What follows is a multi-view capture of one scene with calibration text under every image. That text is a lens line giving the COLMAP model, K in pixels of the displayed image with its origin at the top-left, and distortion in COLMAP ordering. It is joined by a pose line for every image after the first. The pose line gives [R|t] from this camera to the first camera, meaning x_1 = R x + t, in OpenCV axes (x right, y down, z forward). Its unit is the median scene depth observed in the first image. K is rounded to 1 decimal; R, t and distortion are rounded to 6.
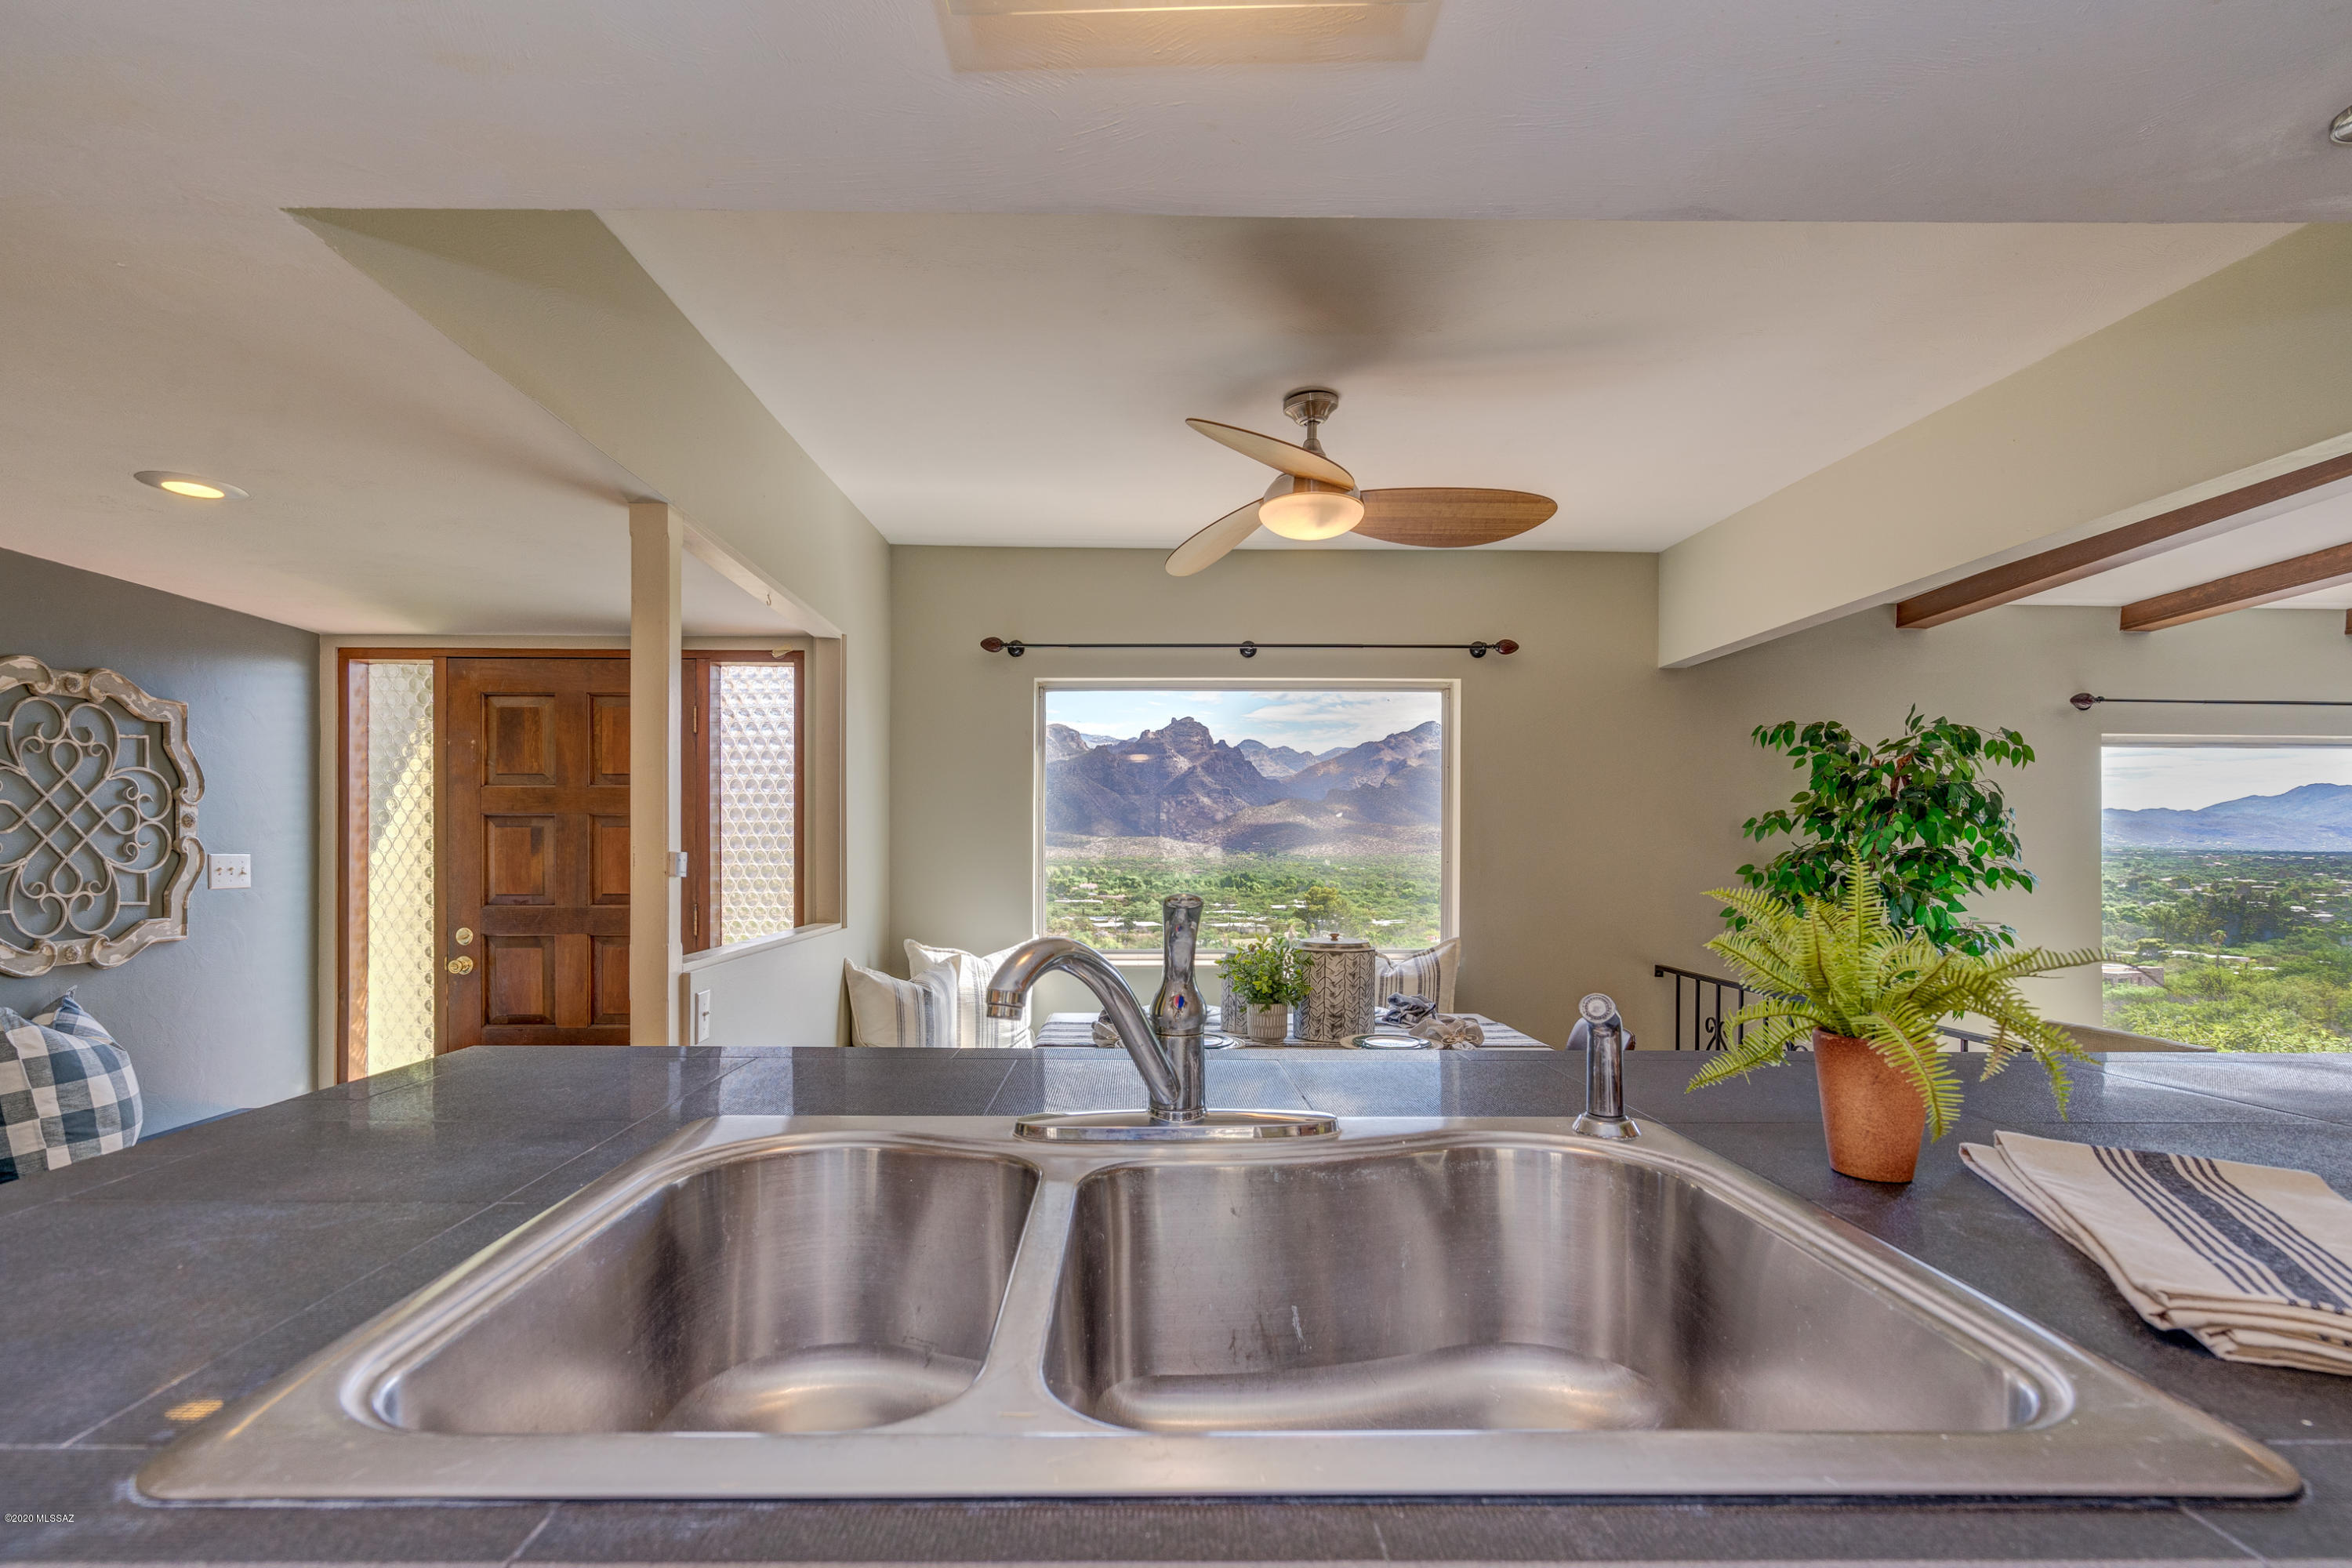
lens RADIAL K [[1066.4, 0, 1140.1], [0, 1066.4, 852.1], [0, 0, 1]] dist [-0.004235, 0.001888]
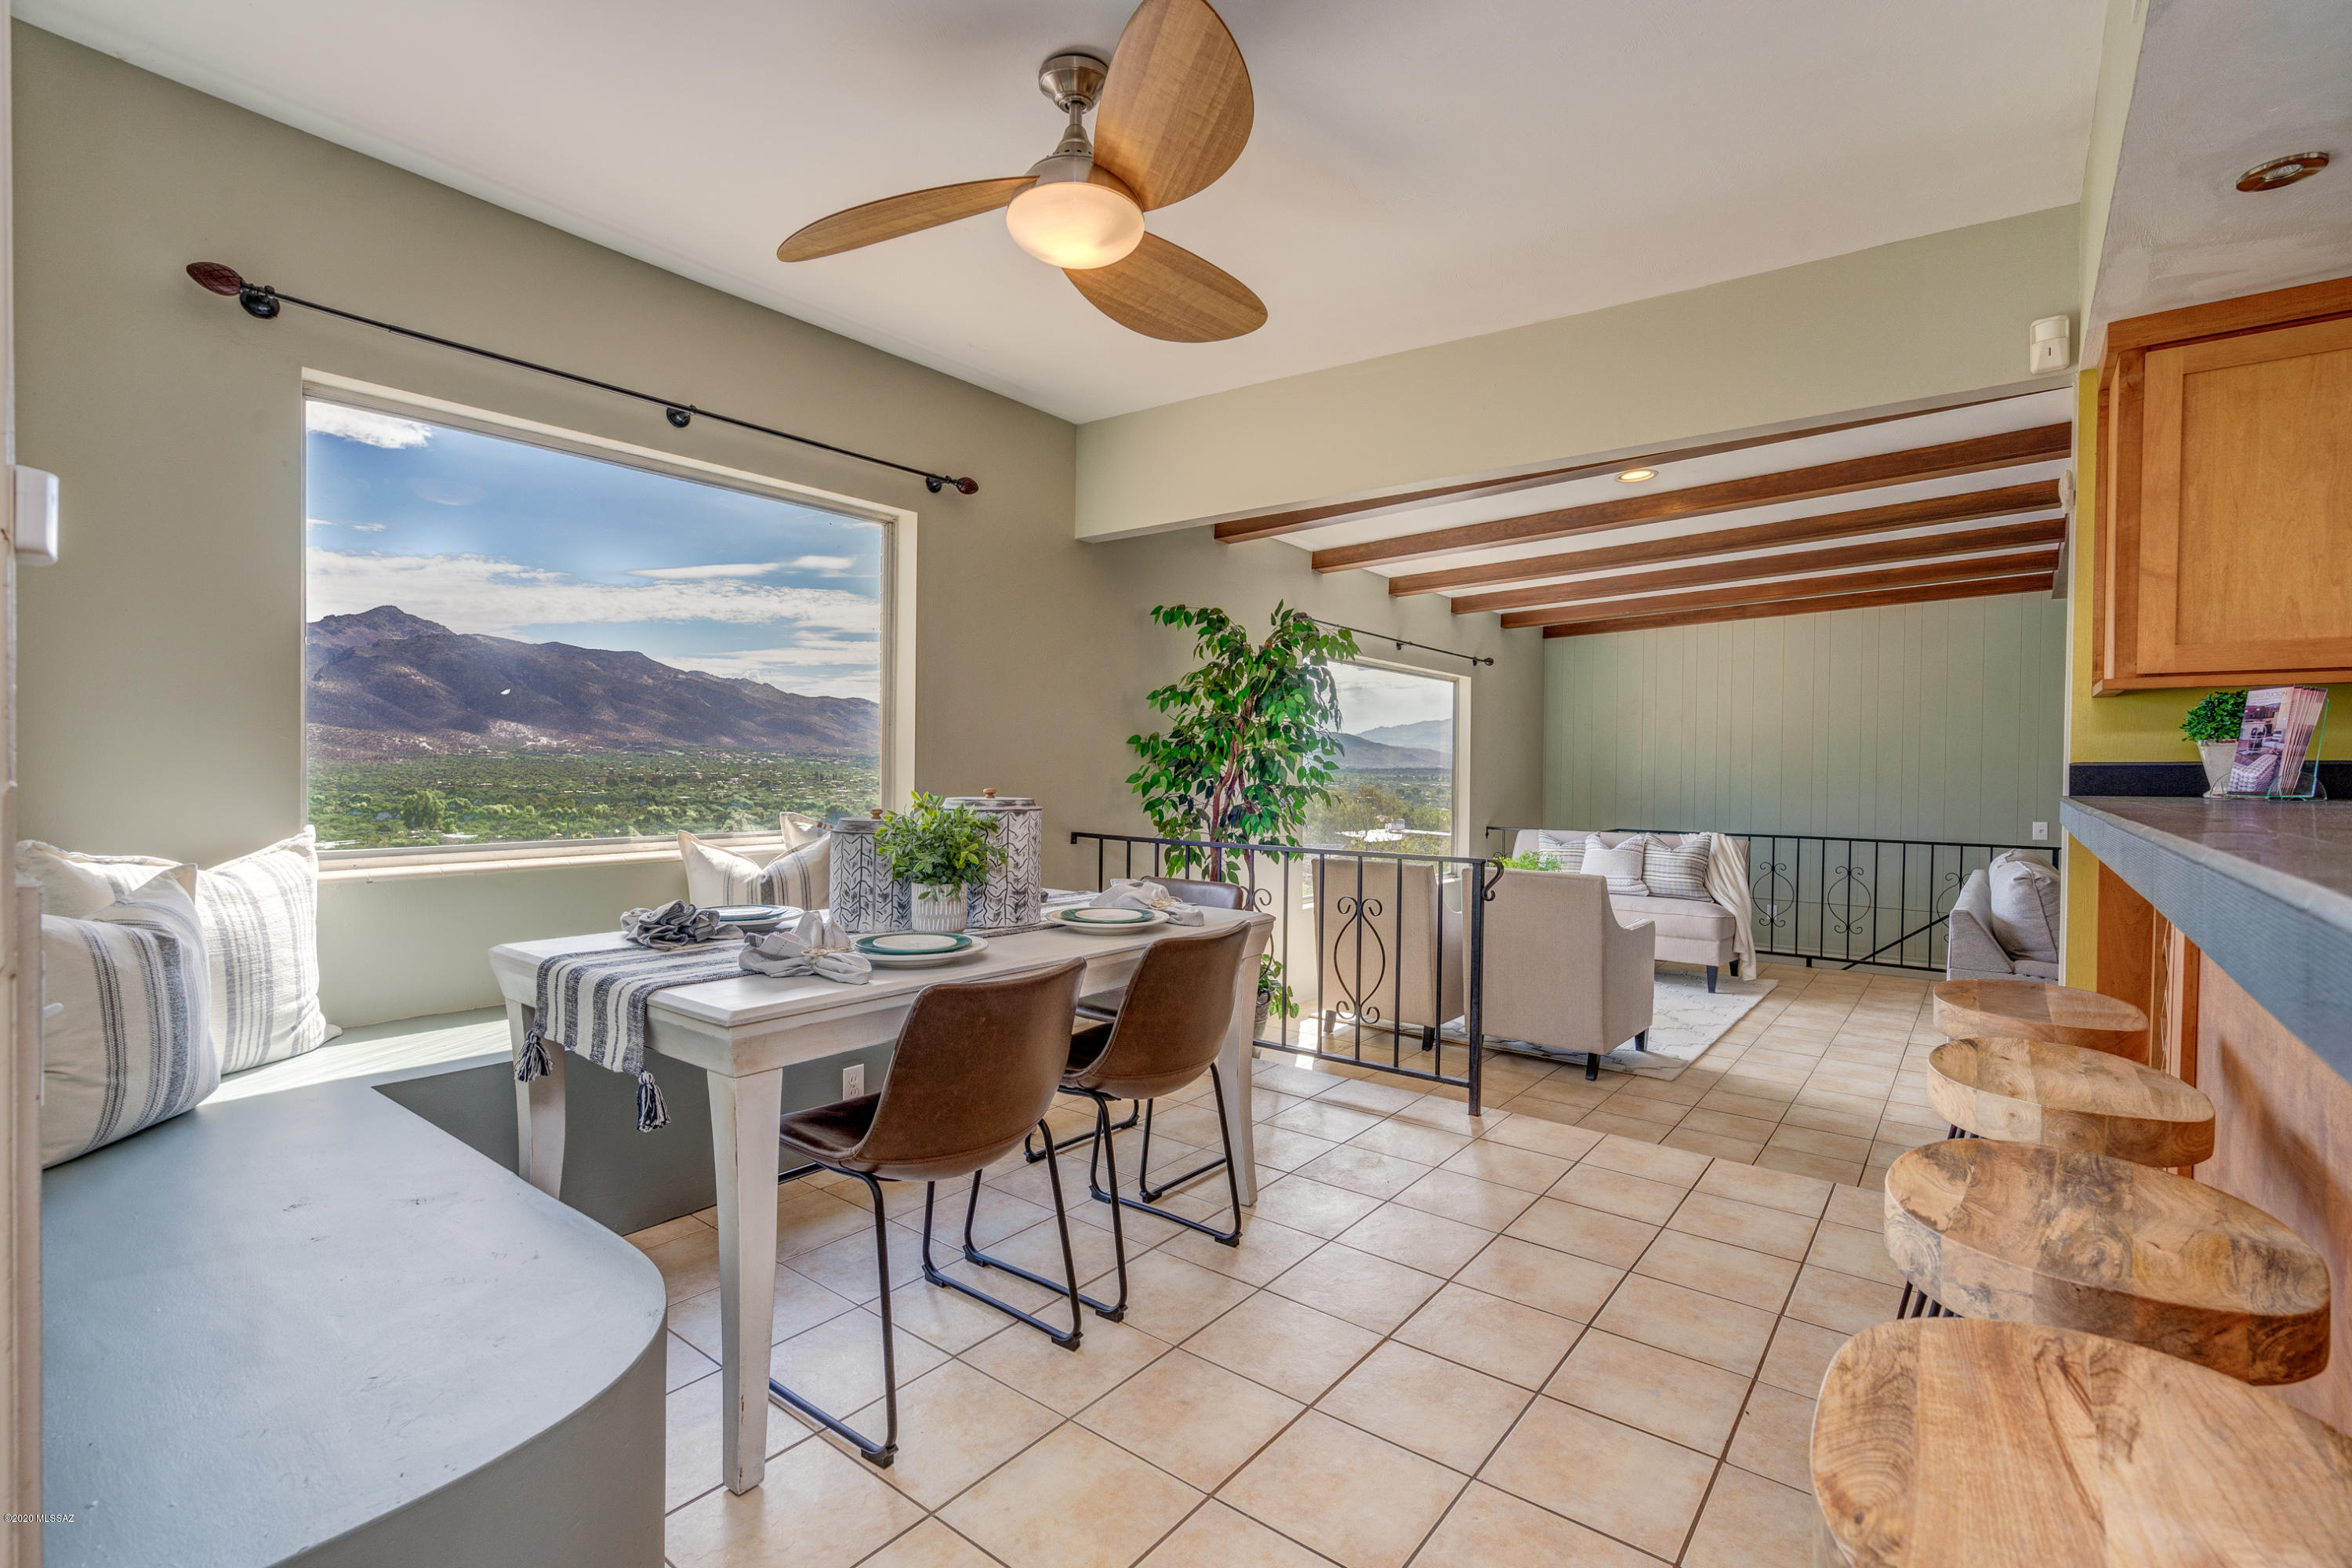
lens RADIAL K [[1066.4, 0, 1160.7], [0, 1066.4, 779.8], [0, 0, 1]] dist [-0.004235, 0.001888]
pose [[0.626497, -0.005630, 0.779403, -0.320013], [-0.008077, 0.999873, 0.013715, 0.052994], [-0.779382, -0.014888, 0.626372, 0.378655]]
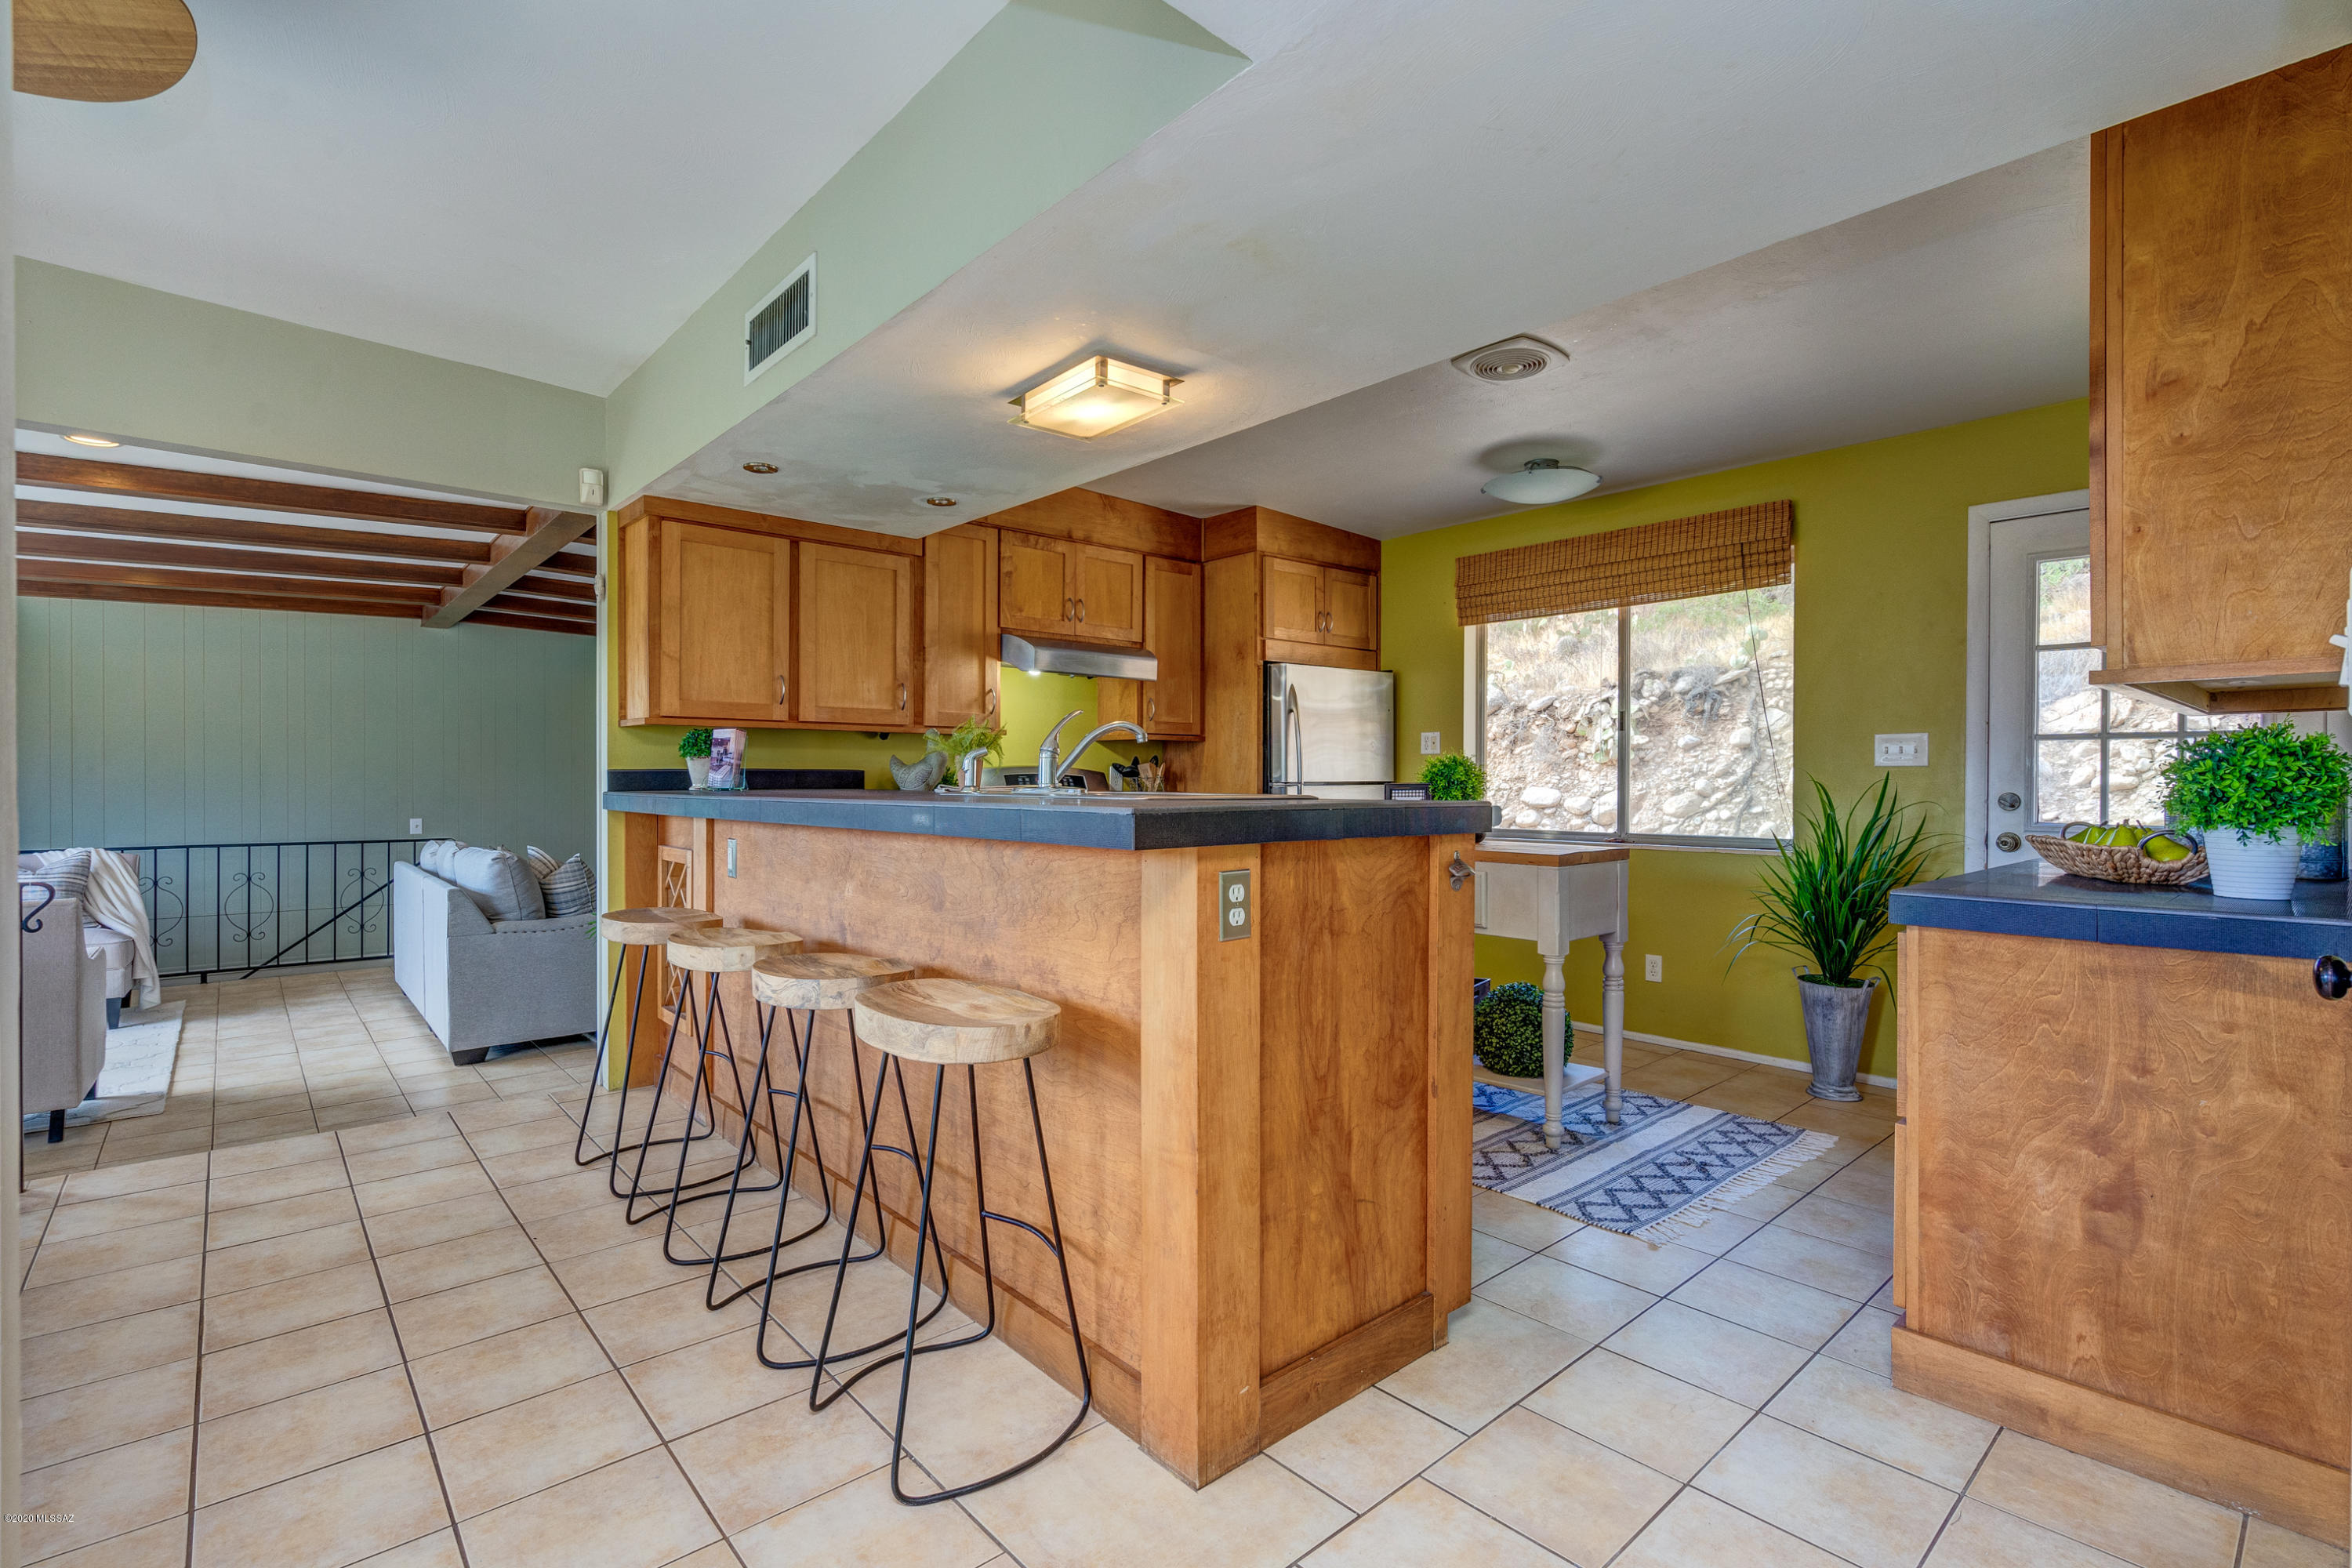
lens RADIAL K [[1066.4, 0, 1186.1], [0, 1066.4, 780.6], [0, 0, 1]] dist [-0.004235, 0.001888]
pose [[-0.661985, -0.004531, 0.749504, -0.610929], [-0.000669, 0.999985, 0.005455, 0.050877], [-0.749517, 0.003110, -0.661978, 0.660916]]
